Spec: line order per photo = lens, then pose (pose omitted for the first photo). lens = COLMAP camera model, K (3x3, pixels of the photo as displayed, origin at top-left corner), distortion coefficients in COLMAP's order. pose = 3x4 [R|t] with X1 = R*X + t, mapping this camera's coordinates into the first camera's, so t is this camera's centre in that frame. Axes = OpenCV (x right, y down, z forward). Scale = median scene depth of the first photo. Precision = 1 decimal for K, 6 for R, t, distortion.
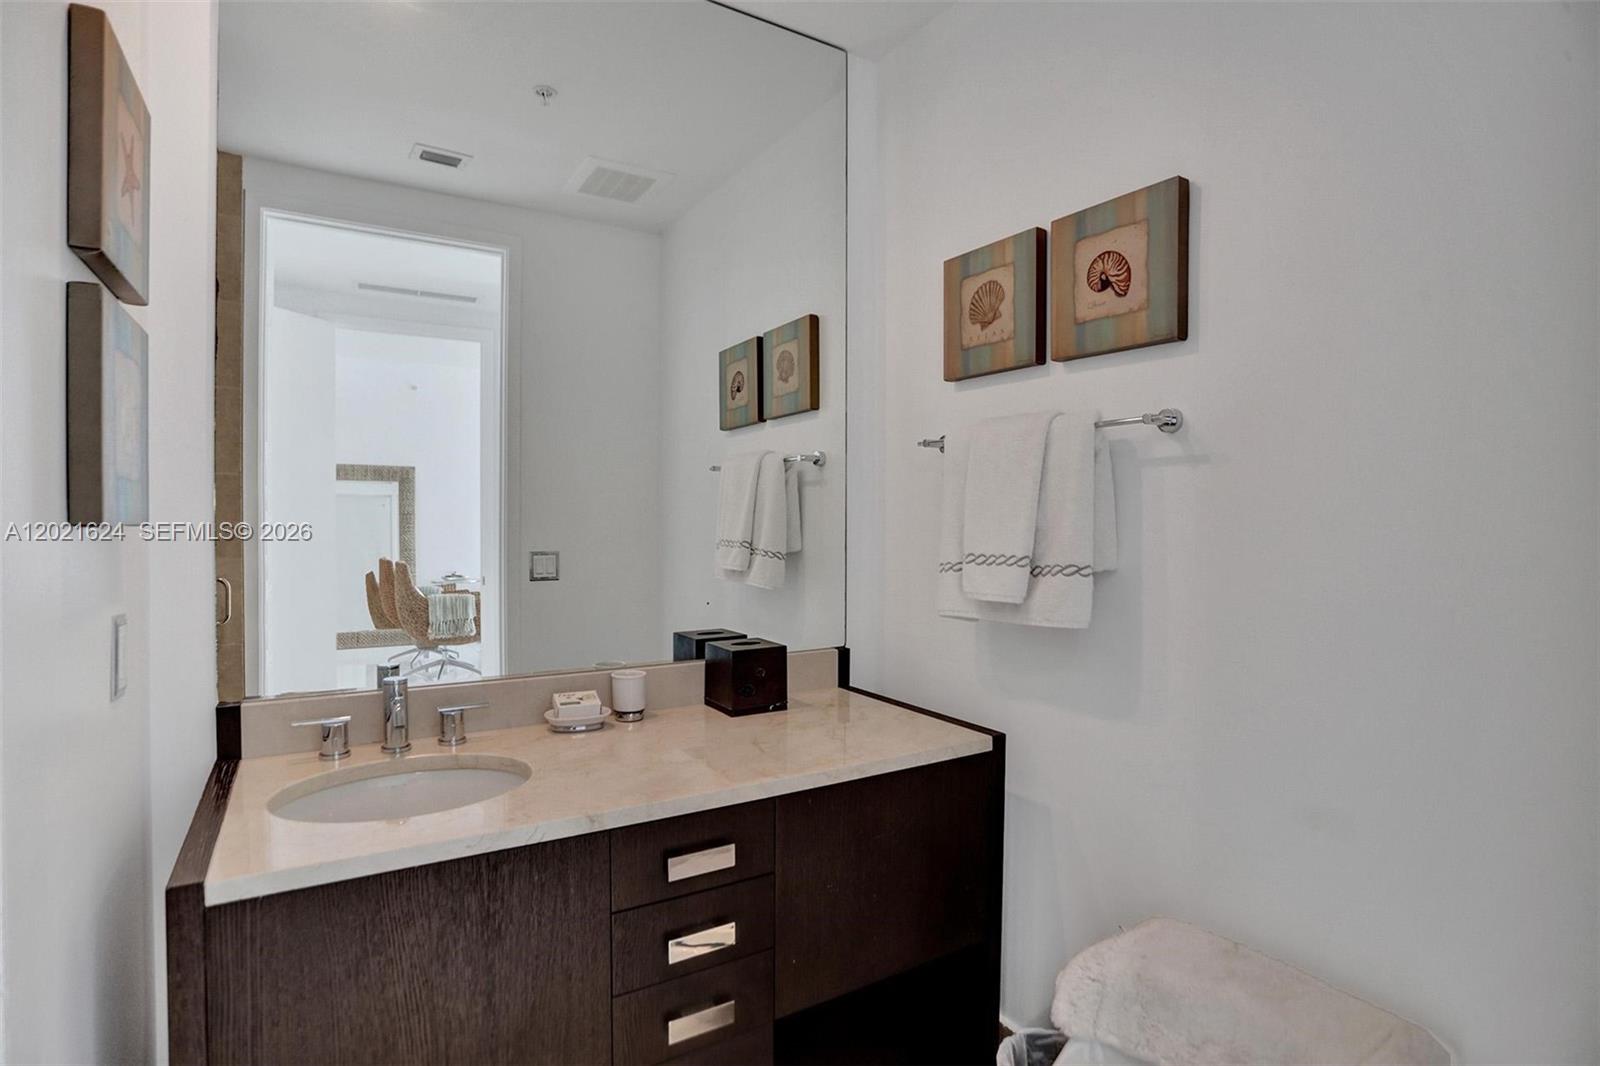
lens RADIAL K [[787.7, 0, 794.5], [0, 787.7, 529.2], [0, 0, 1]] dist [-0.073491, 0.031698]
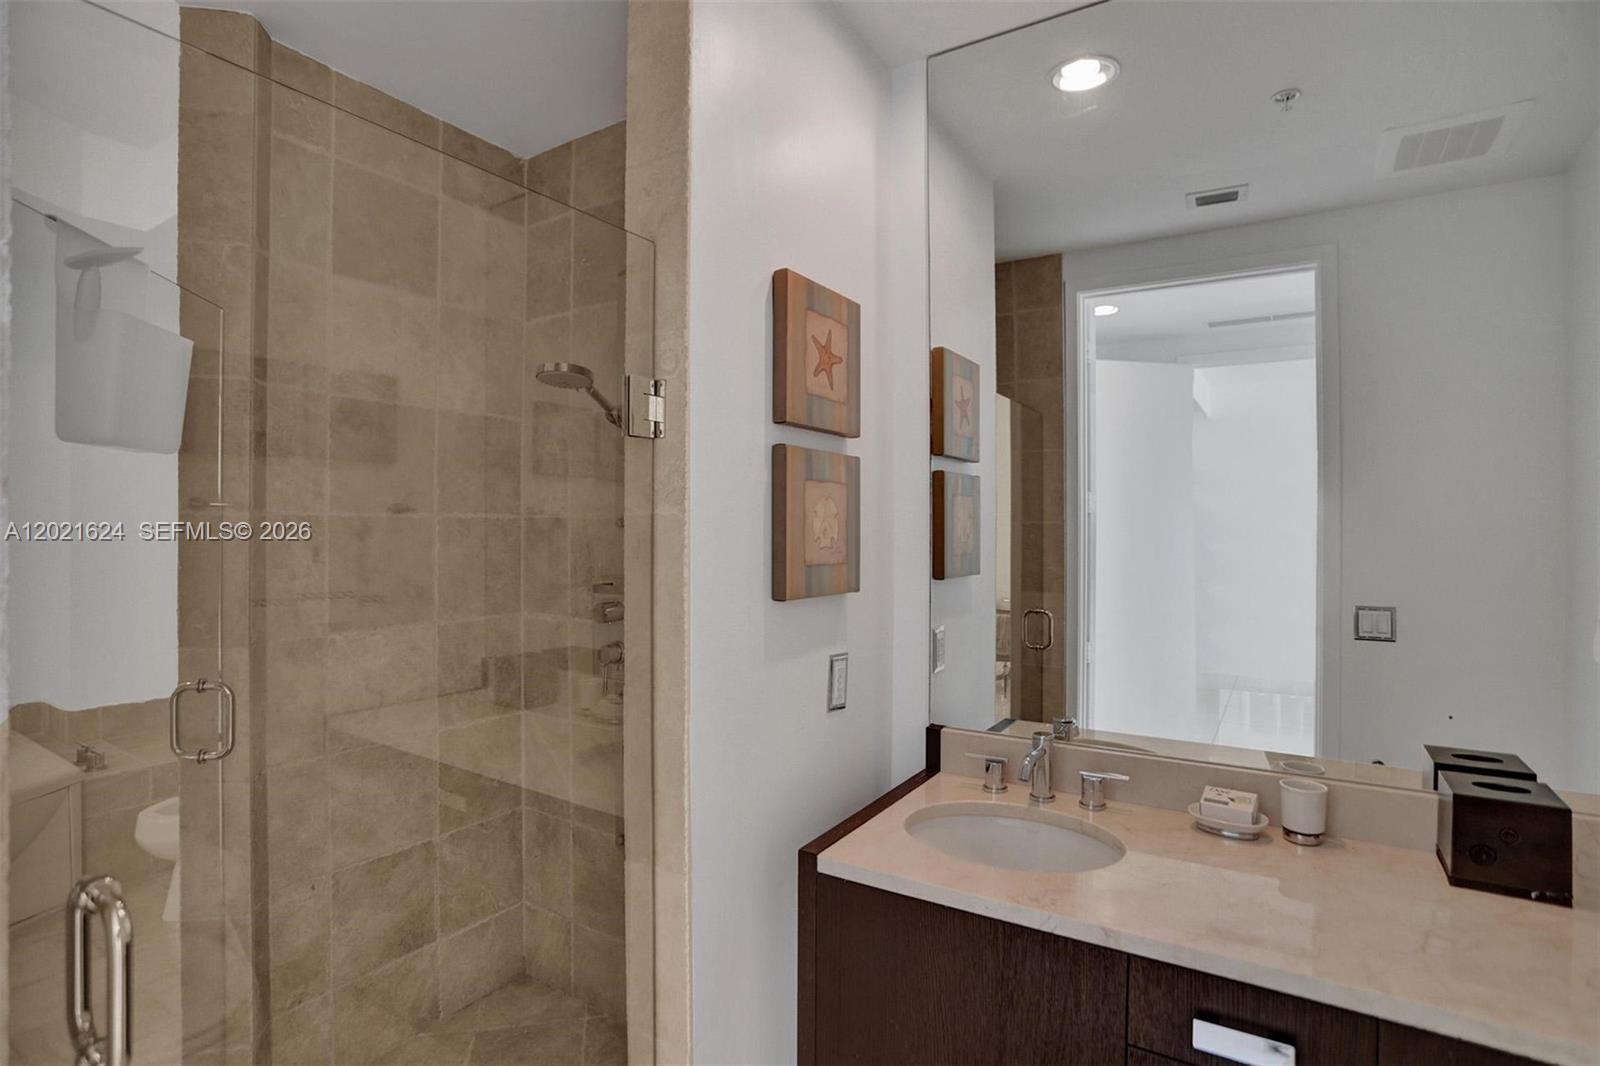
lens RADIAL K [[791.8, 0, 797.1], [0, 791.8, 524.8], [0, 0, 1]] dist [-0.070941, 0.025303]
pose [[0.450769, -0.007550, -0.892609, 0.283012], [-0.018414, 0.999673, -0.017755, -0.068683], [0.892451, 0.024440, 0.450482, 0.157421]]
